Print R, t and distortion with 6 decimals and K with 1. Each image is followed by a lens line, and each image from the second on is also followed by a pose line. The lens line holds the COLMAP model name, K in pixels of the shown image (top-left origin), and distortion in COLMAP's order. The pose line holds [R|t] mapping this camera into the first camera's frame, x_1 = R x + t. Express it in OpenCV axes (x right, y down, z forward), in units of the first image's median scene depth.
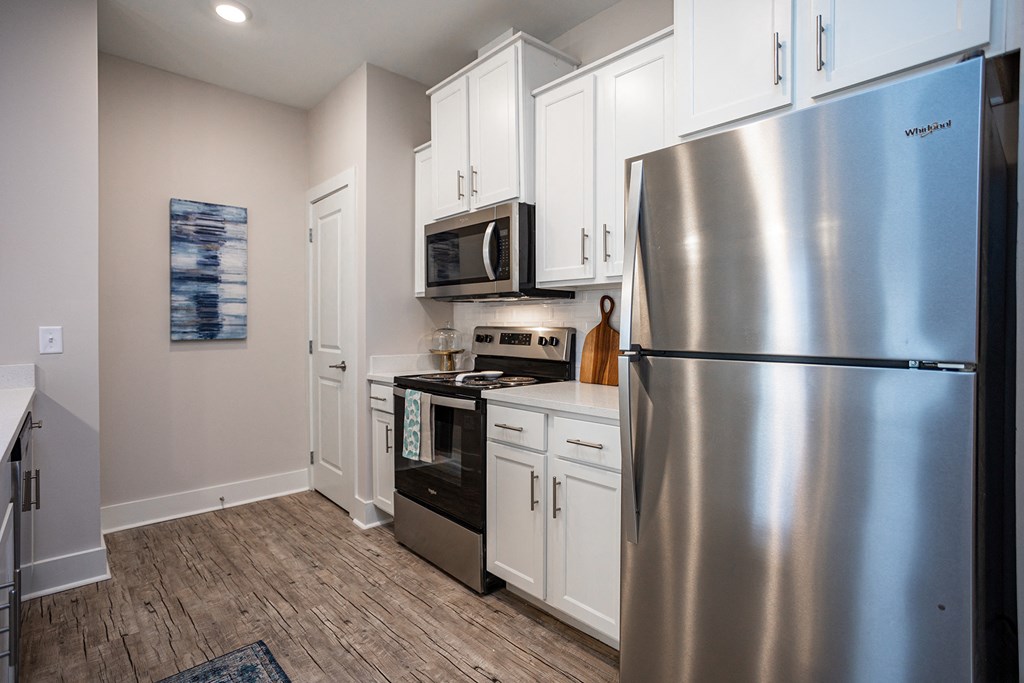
lens RADIAL K [[506.0, 0, 528.3], [0, 506.0, 331.0], [0, 0, 1]] dist [0.003859, 0.001591]
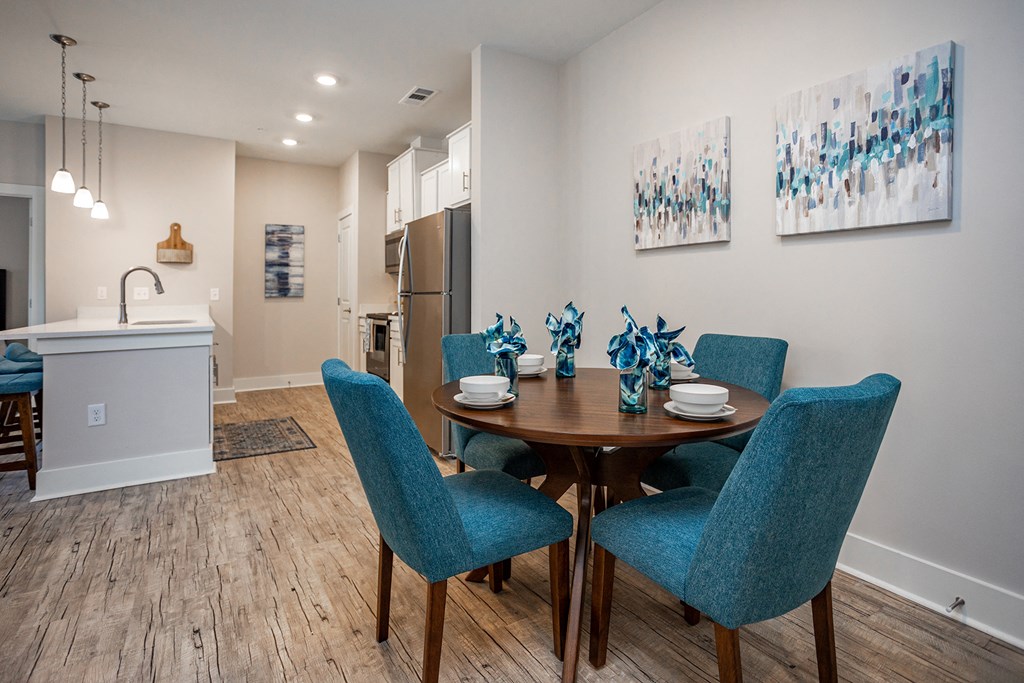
lens RADIAL K [[510.8, 0, 532.2], [0, 510.8, 284.1], [0, 0, 1]] dist [0.003619, -0.000375]
pose [[0.985890, -0.012668, -0.166914, 0.654931], [0.007781, 0.999523, -0.029903, 0.037184], [0.167213, 0.028182, 0.985518, -0.789356]]
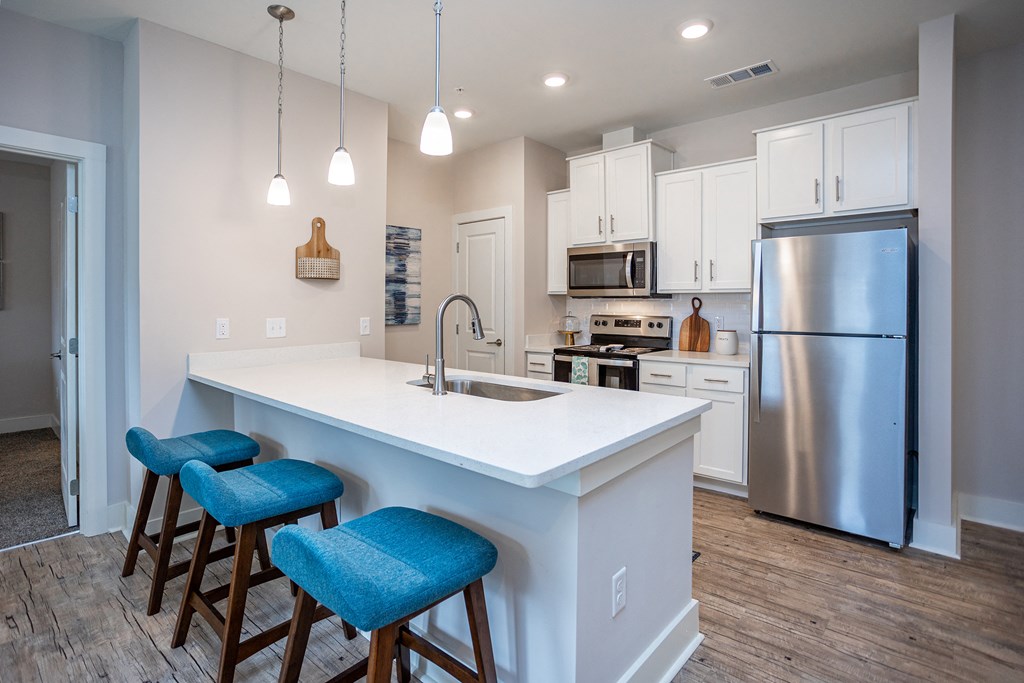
lens RADIAL K [[506.0, 0, 546.5], [0, 506.0, 303.4], [0, 0, 1]] dist [0.003859, 0.001591]
pose [[0.991065, 0.000024, 0.133377, -0.456891], [0.001440, 0.999940, -0.010877, -0.027617], [-0.133369, 0.010972, 0.991006, -0.471035]]
